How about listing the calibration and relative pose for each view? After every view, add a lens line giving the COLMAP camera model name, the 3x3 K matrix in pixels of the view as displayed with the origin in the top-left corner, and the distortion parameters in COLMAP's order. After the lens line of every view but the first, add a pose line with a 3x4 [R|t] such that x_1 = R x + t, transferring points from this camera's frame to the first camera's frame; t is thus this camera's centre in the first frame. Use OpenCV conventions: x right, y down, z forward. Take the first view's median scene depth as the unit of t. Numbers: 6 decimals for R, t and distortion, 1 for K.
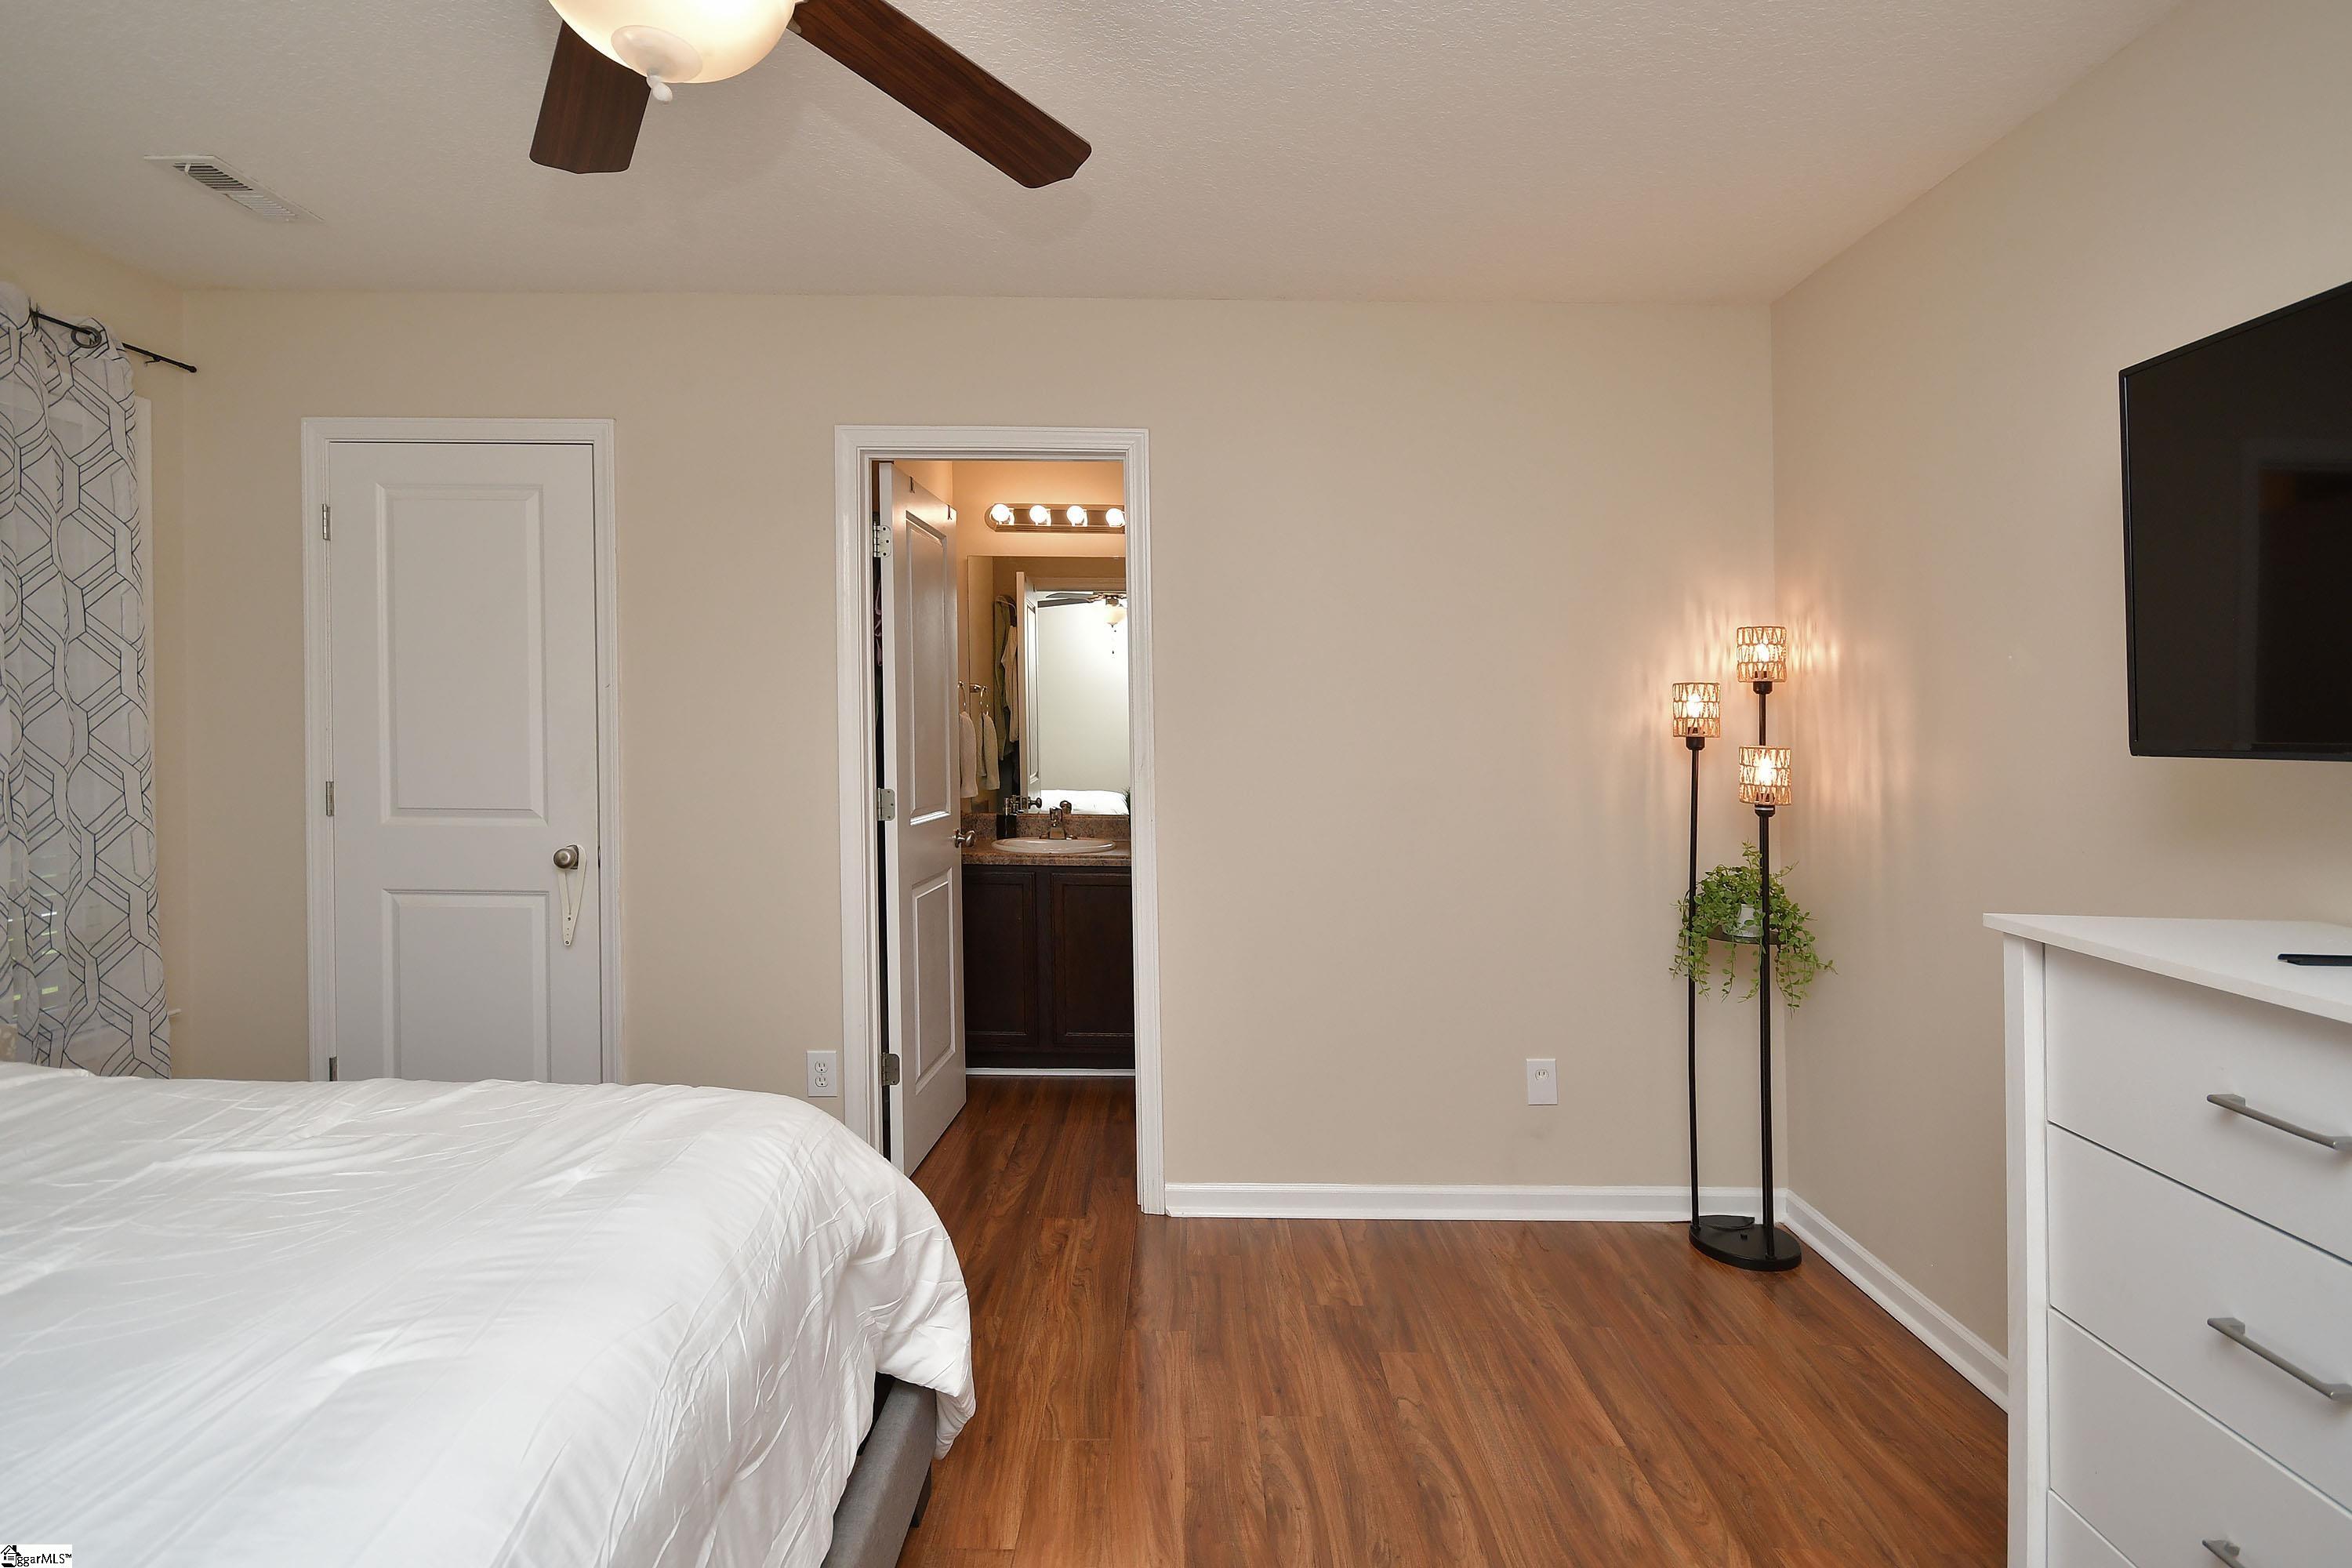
lens RADIAL K [[1041.8, 0, 1157.4], [0, 1041.8, 775.9], [0, 0, 1]] dist [0.008569, -0.008983]
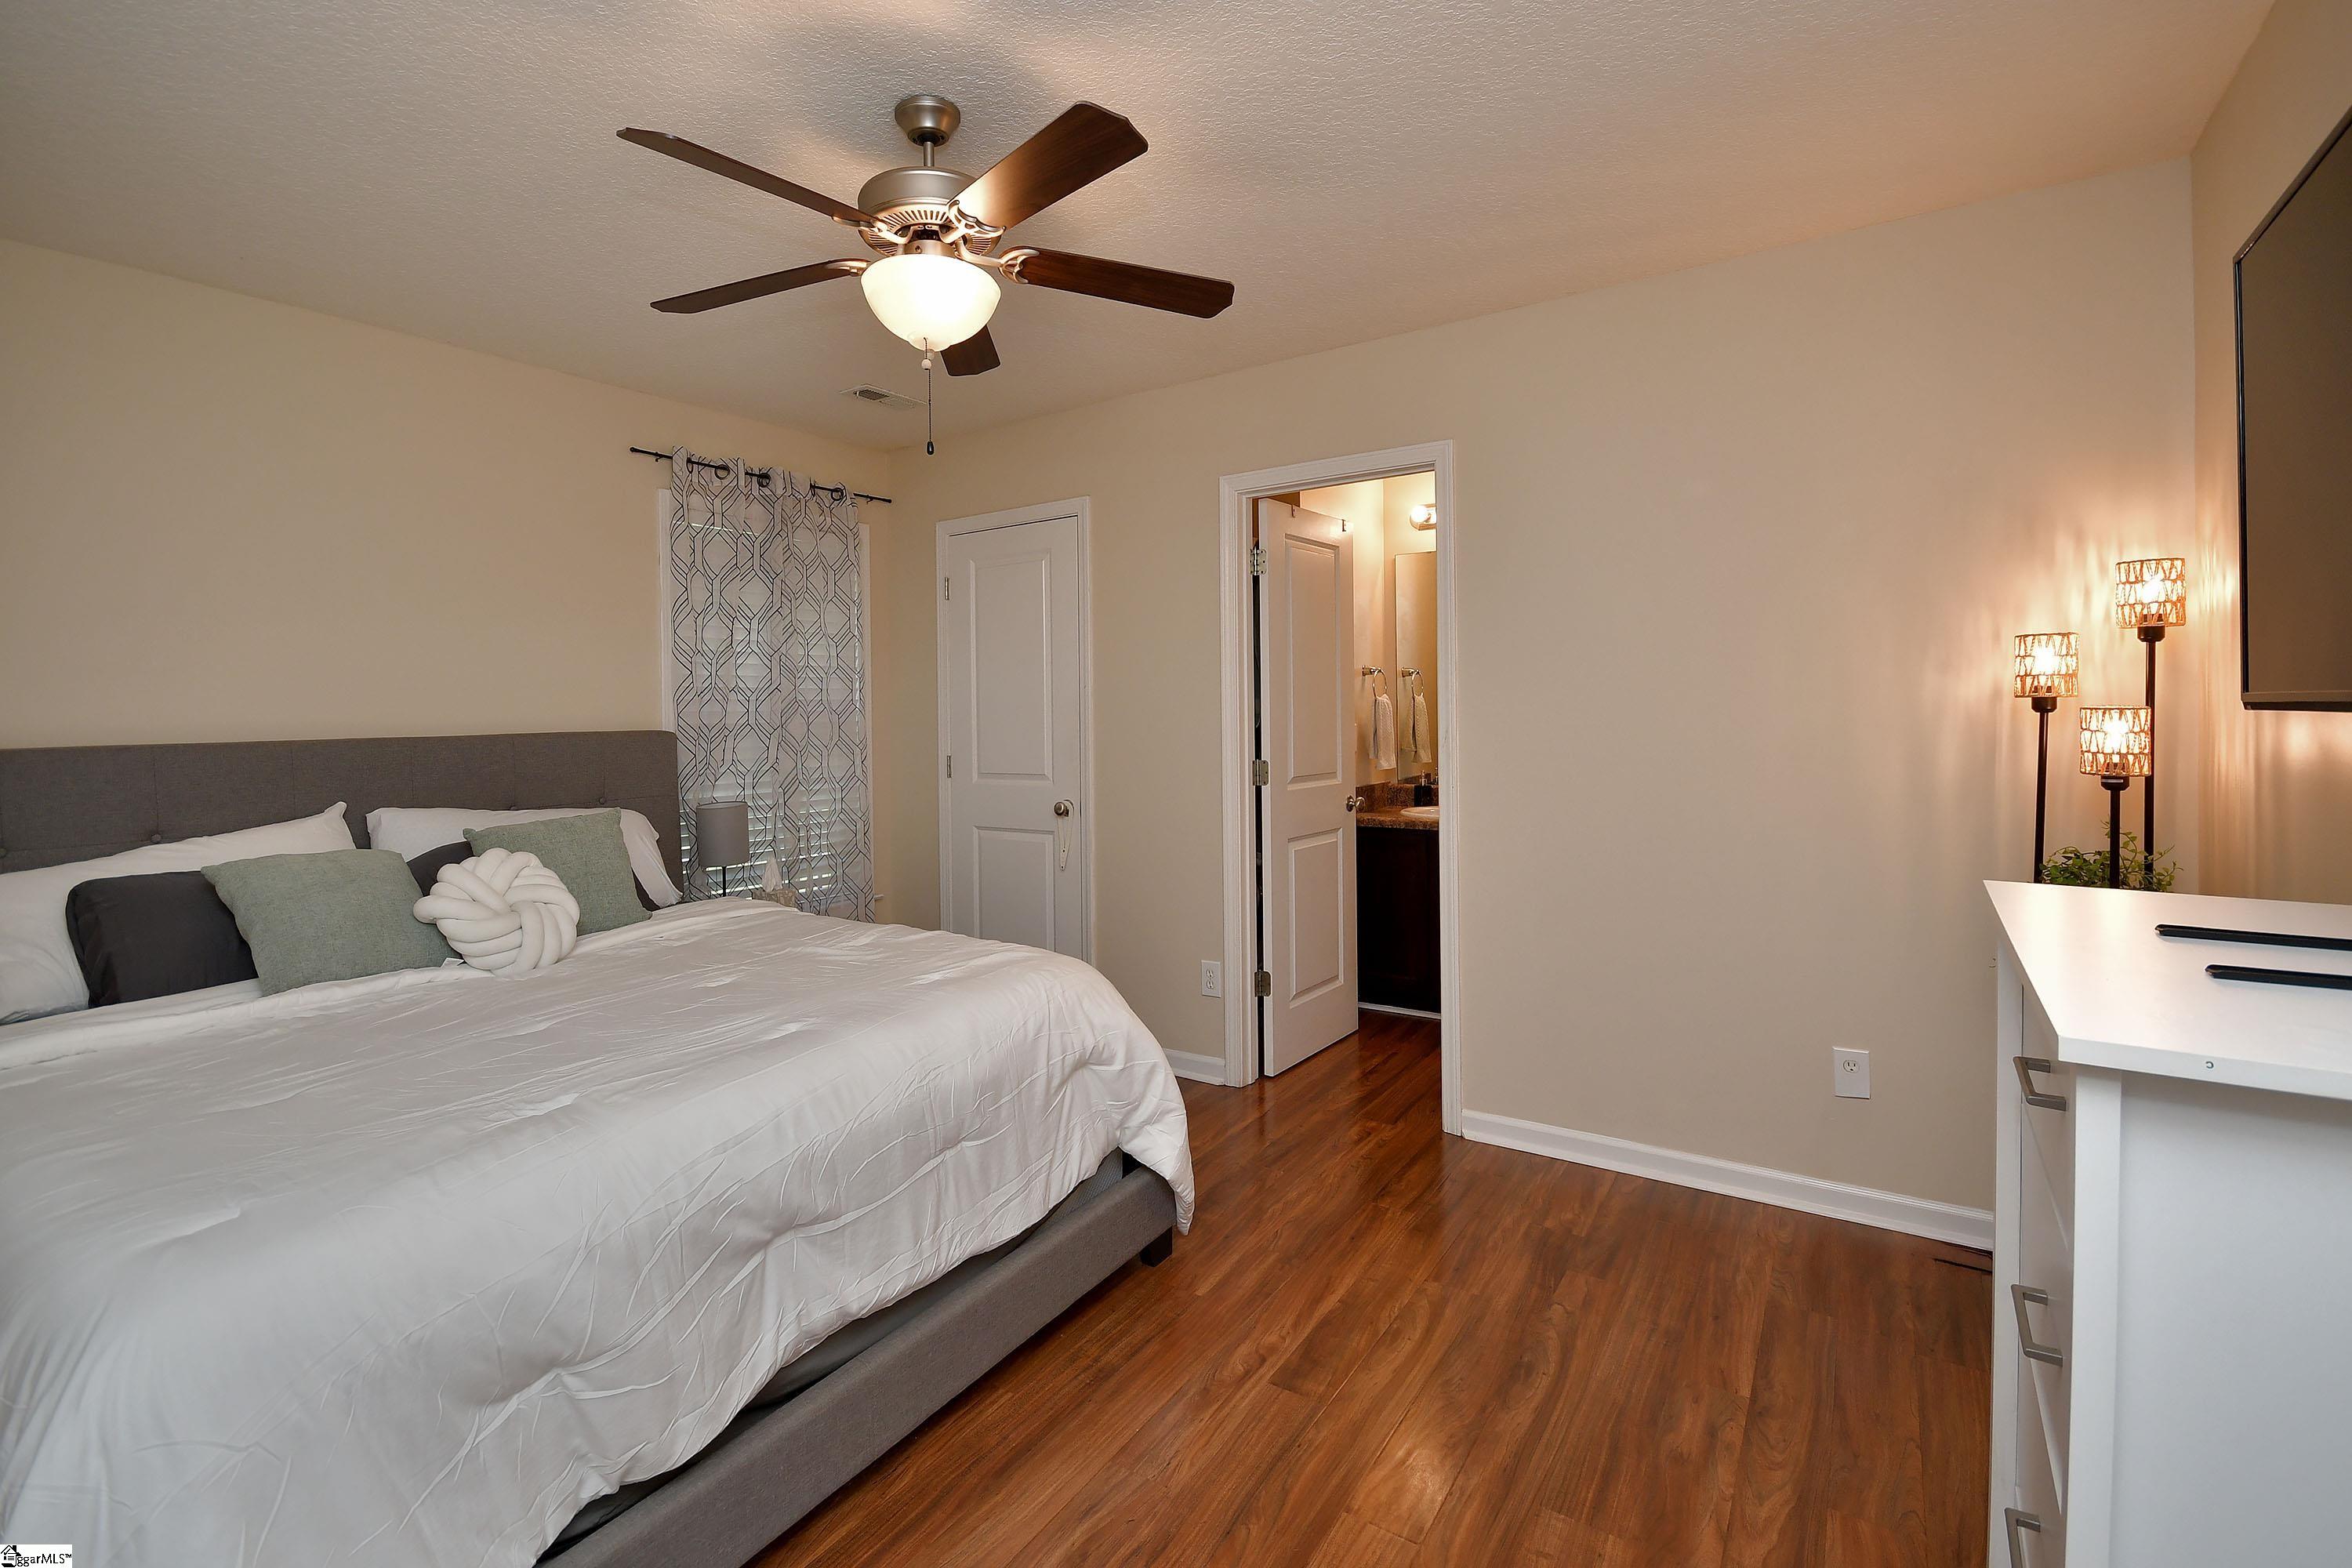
lens RADIAL K [[1041.8, 0, 1151.0], [0, 1041.8, 770.3], [0, 0, 1]] dist [0.008569, -0.008983]
pose [[0.820337, 0.004259, -0.571865, 0.403202], [0.004827, 0.999885, 0.014370, 0.006904], [0.571861, -0.014548, 0.820222, -0.121349]]
